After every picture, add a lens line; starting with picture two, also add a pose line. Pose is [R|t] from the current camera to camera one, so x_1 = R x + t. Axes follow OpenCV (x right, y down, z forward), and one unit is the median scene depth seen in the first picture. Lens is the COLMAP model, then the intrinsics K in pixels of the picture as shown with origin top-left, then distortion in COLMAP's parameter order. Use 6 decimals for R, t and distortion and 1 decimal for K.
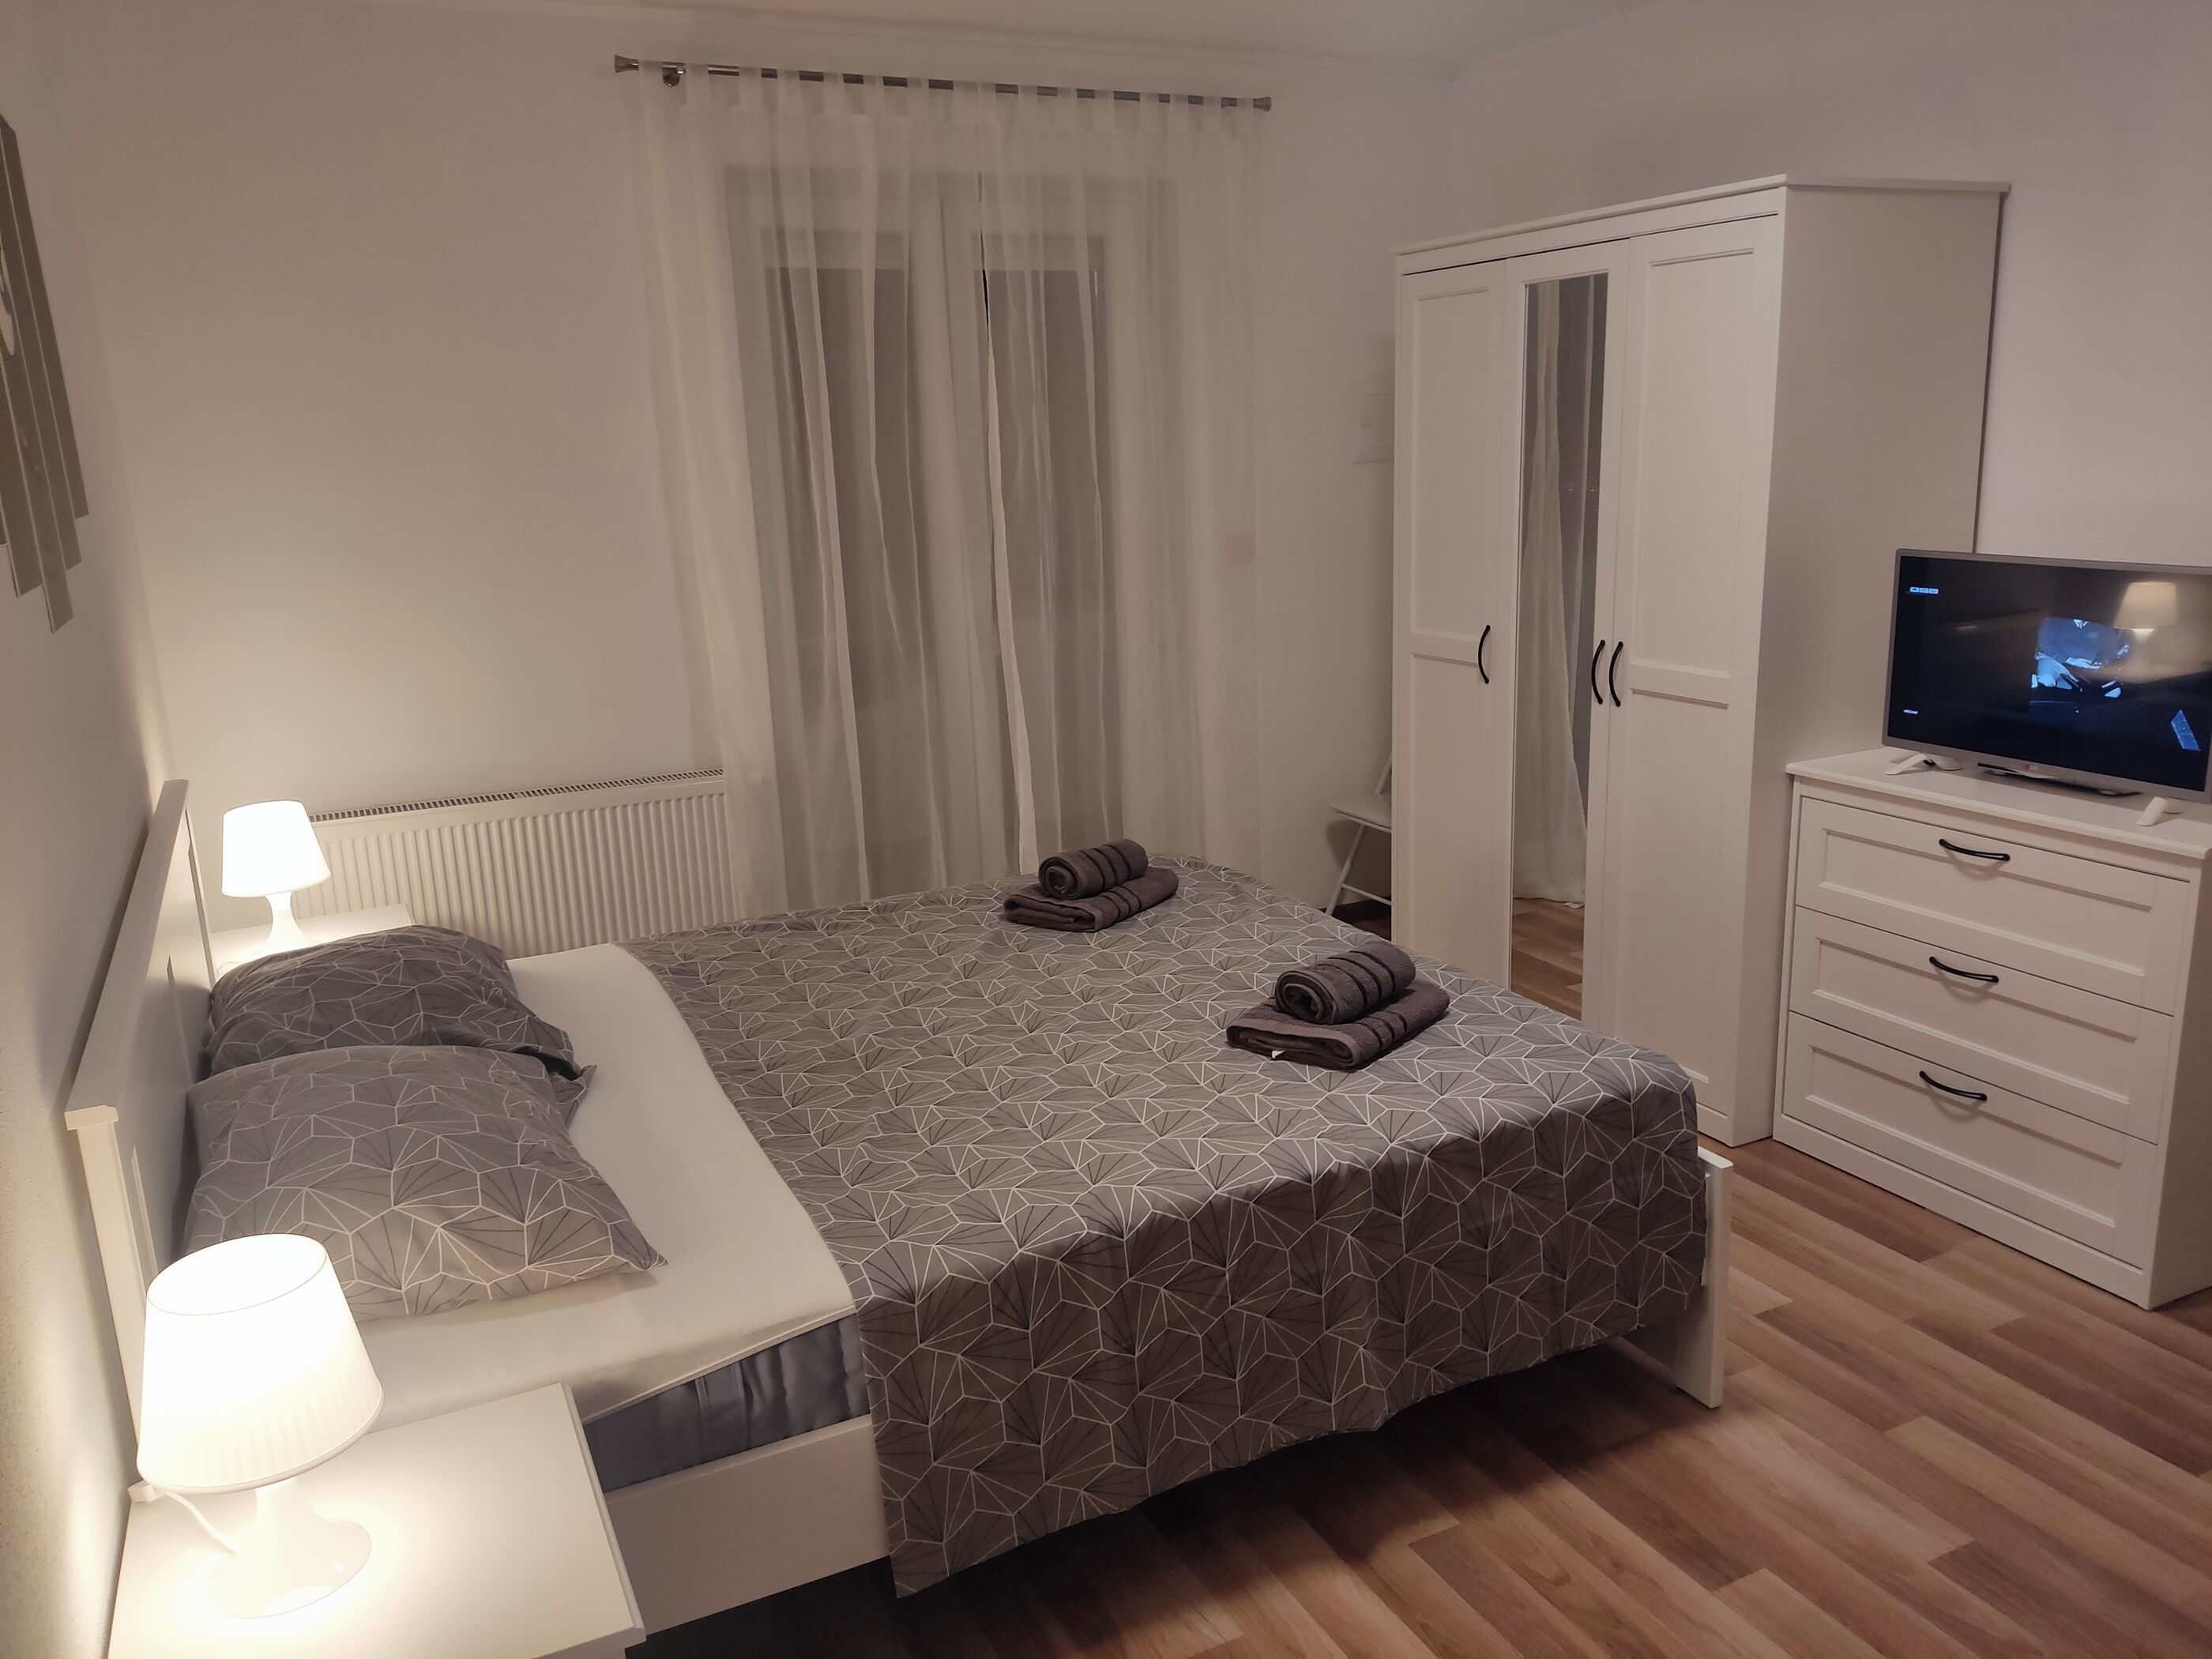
lens RADIAL K [[1652.7, 0, 1099.1], [0, 1652.7, 827.8], [0, 0, 1]] dist [0.106784, -0.209168]
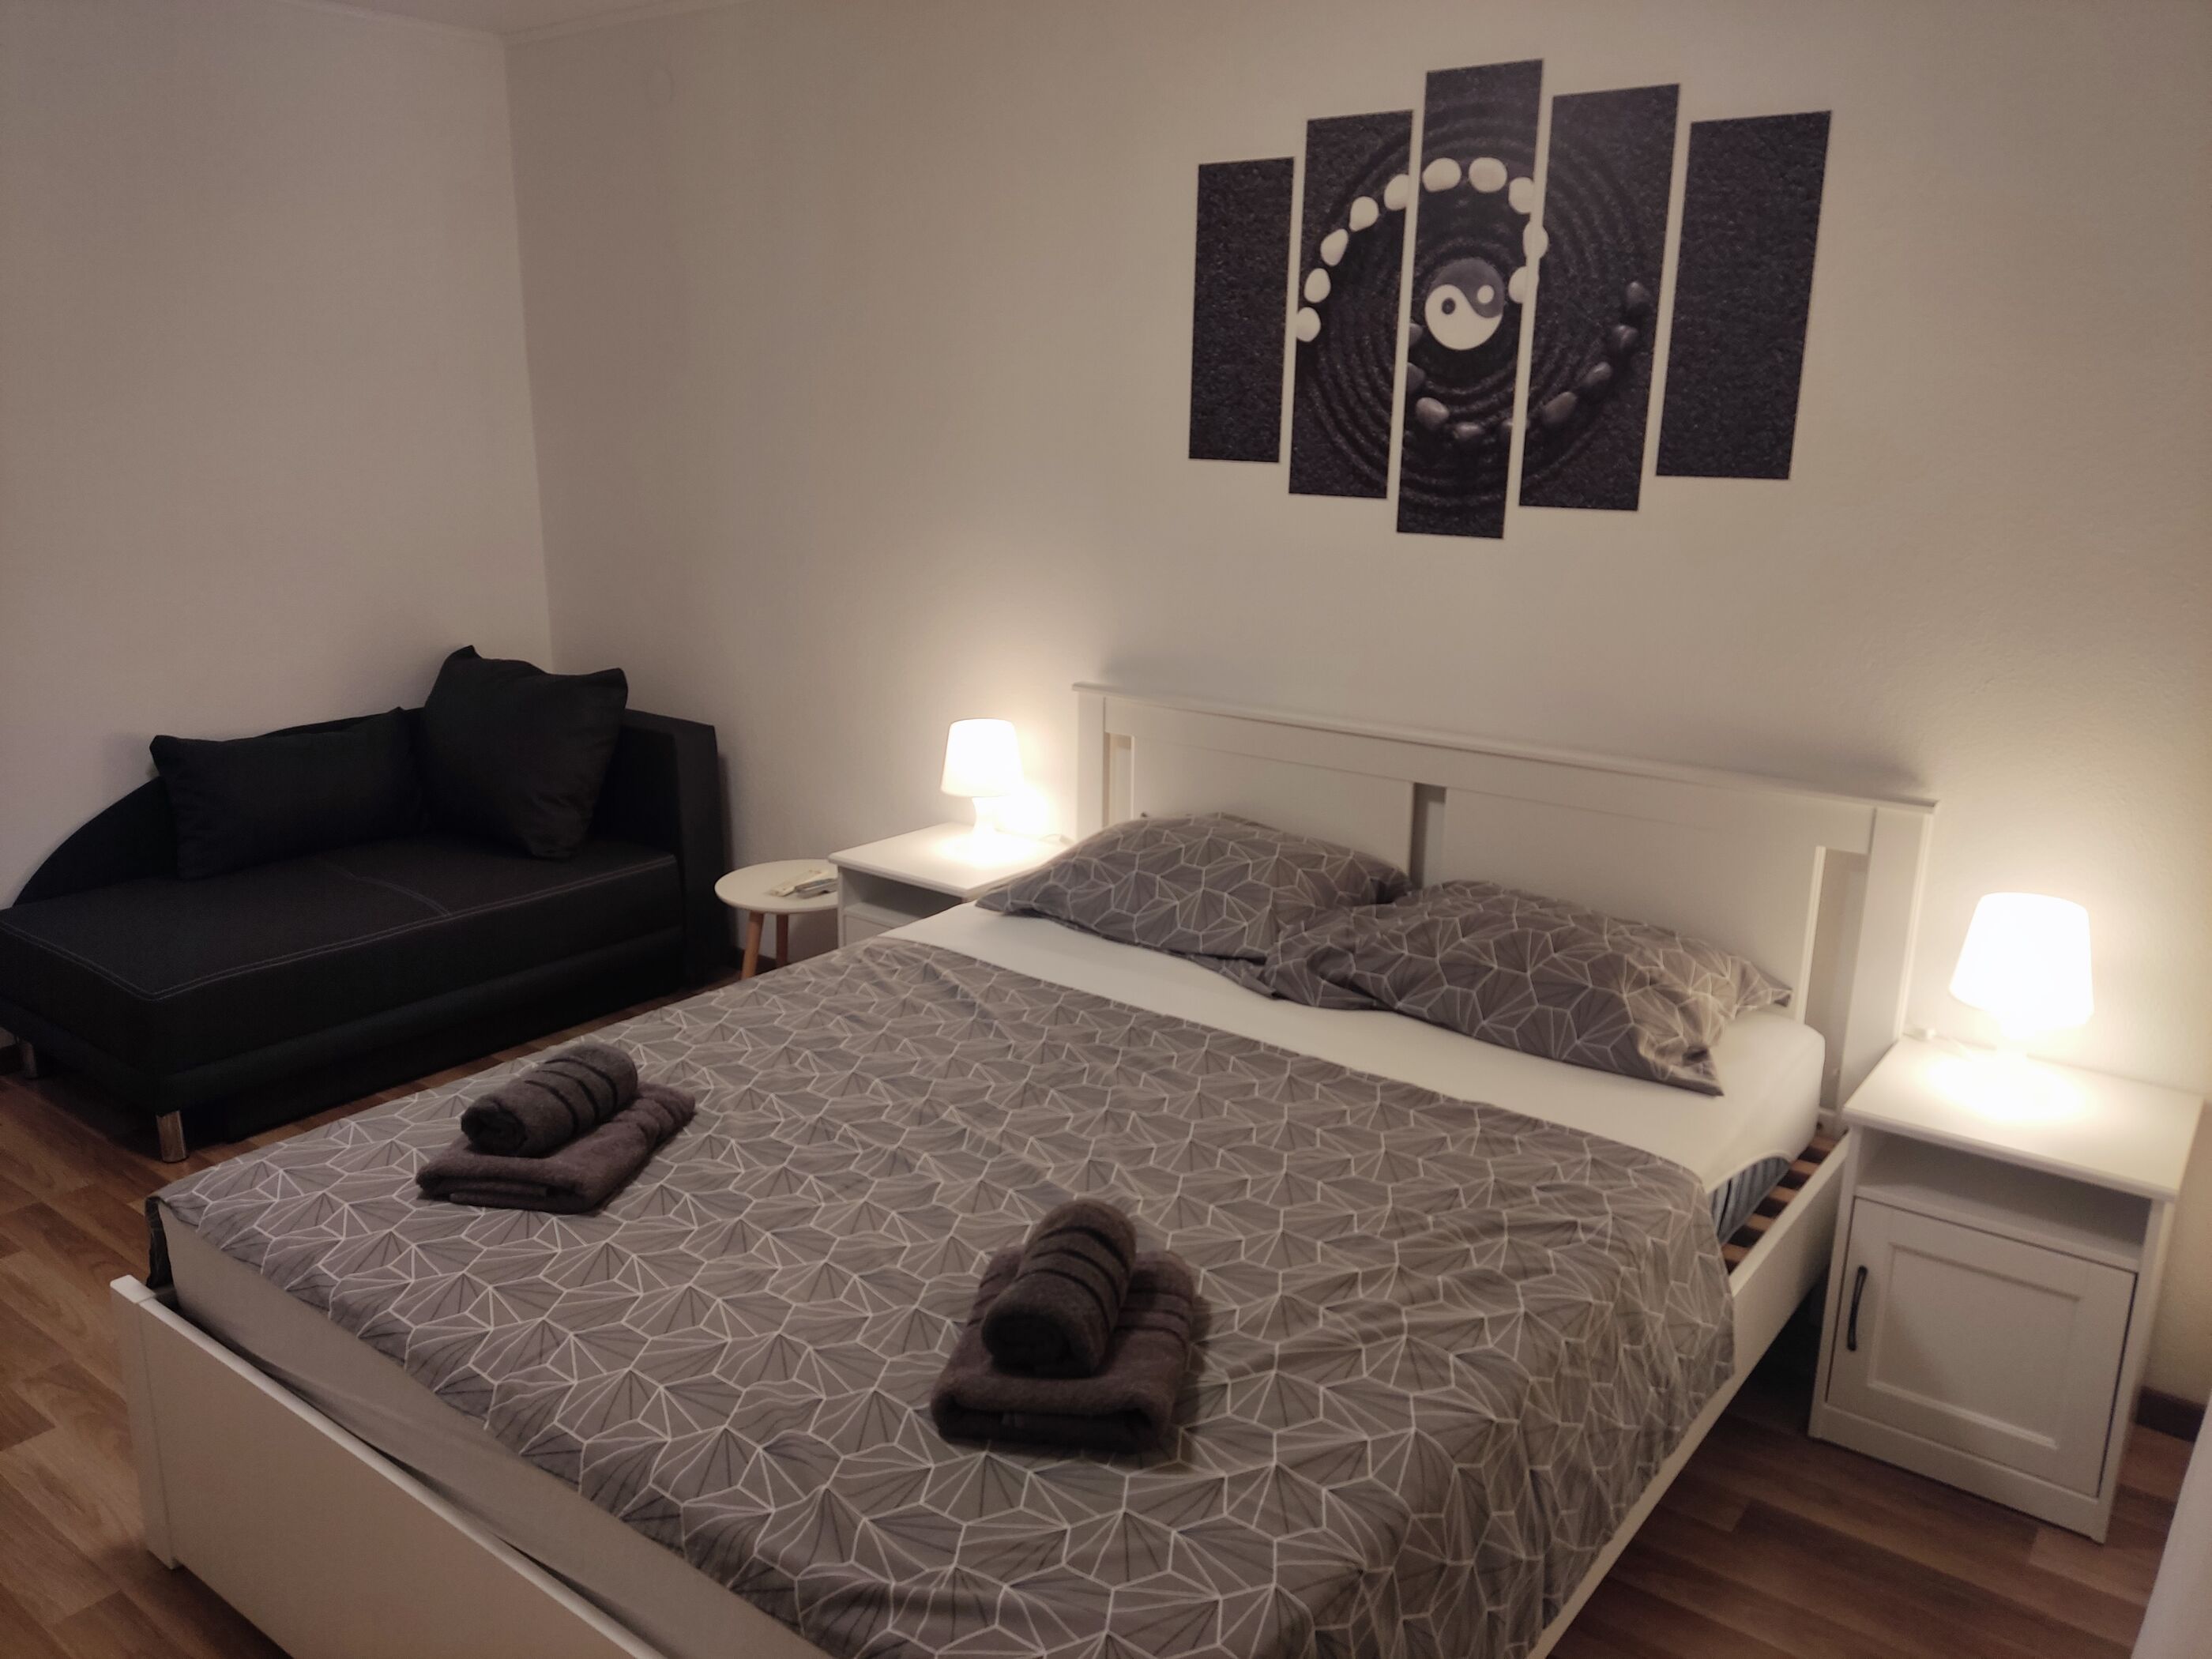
lens RADIAL K [[1634.8, 0, 1114.4], [0, 1634.8, 823.5], [0, 0, 1]] dist [0.108553, -0.150960]
pose [[-0.891980, 0.135532, -0.431281, 0.272281], [-0.088831, 0.882858, 0.461163, -0.504294], [0.443262, 0.449659, -0.775452, 1.977155]]
